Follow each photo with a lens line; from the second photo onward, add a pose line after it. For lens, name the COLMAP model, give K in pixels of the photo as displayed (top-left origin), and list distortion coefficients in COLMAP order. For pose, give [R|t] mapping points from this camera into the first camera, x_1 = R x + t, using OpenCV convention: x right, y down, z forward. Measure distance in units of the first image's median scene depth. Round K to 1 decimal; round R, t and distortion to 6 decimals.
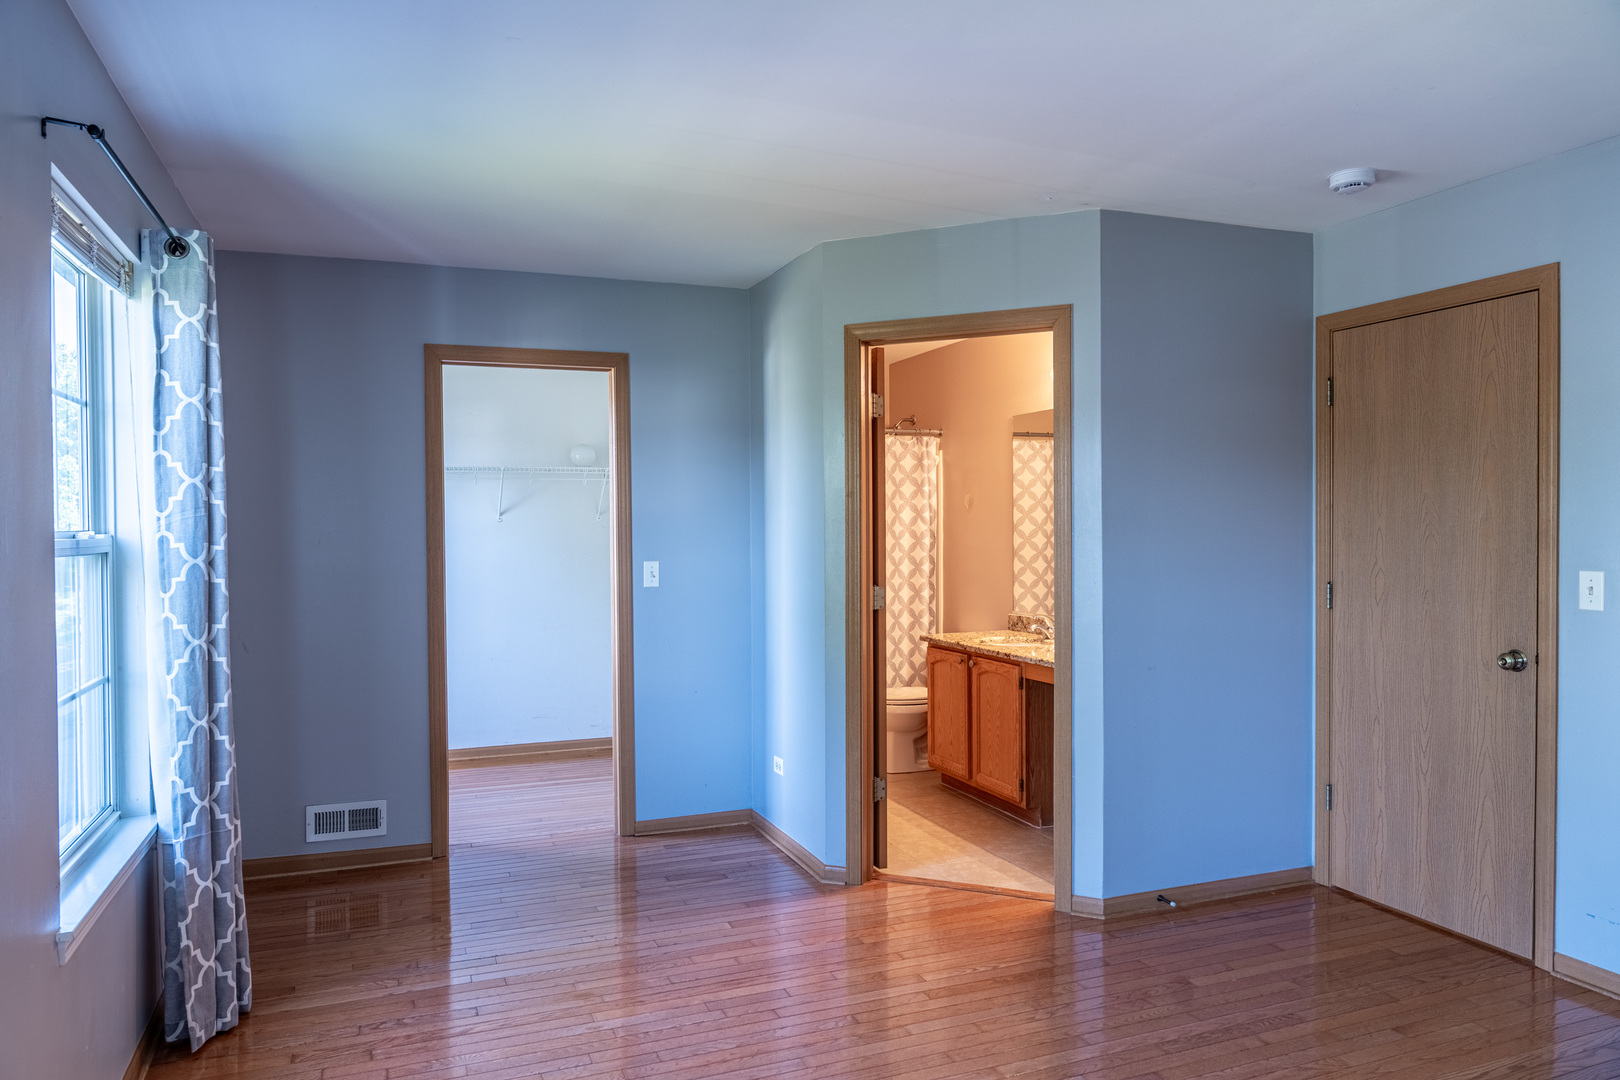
lens RADIAL K [[1084.3, 0, 812.5], [0, 1084.3, 542.8], [0, 0, 1]] dist [-0.015869, -0.012379]
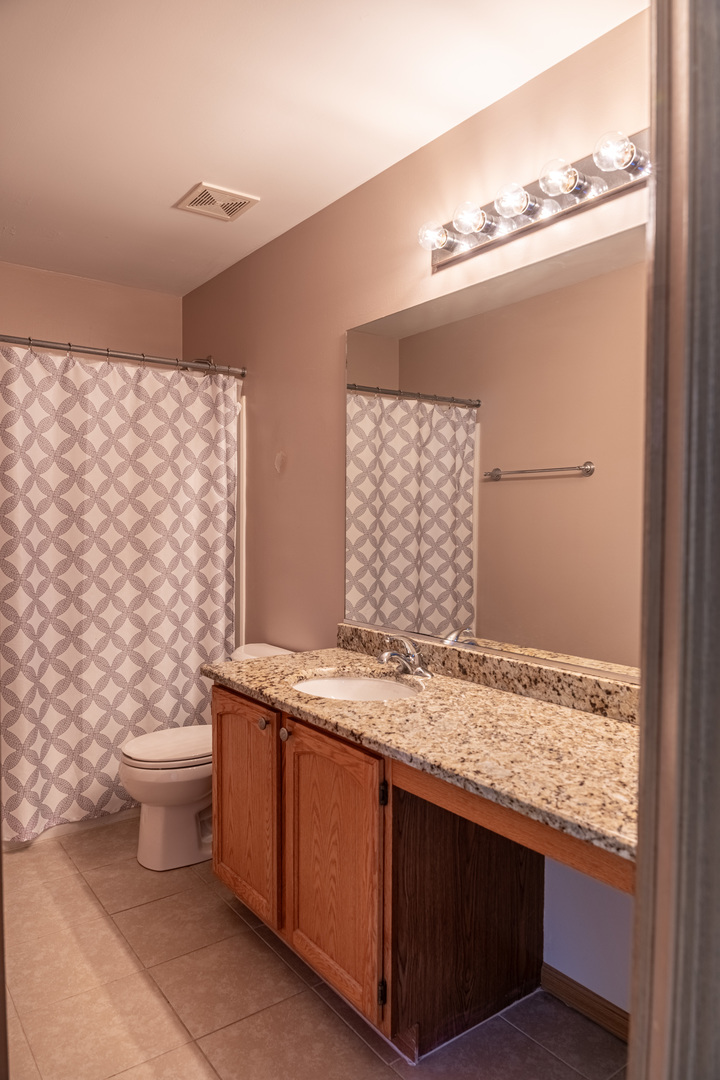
lens RADIAL K [[725.4, 0, 360.6], [0, 725.4, 540.7], [0, 0, 1]] dist [-0.004518, -0.001615]
pose [[0.967536, 0.005302, 0.252679, 0.071702], [-0.009403, 0.999843, 0.015024, 0.005979], [-0.252560, -0.016912, 0.967434, 0.502861]]
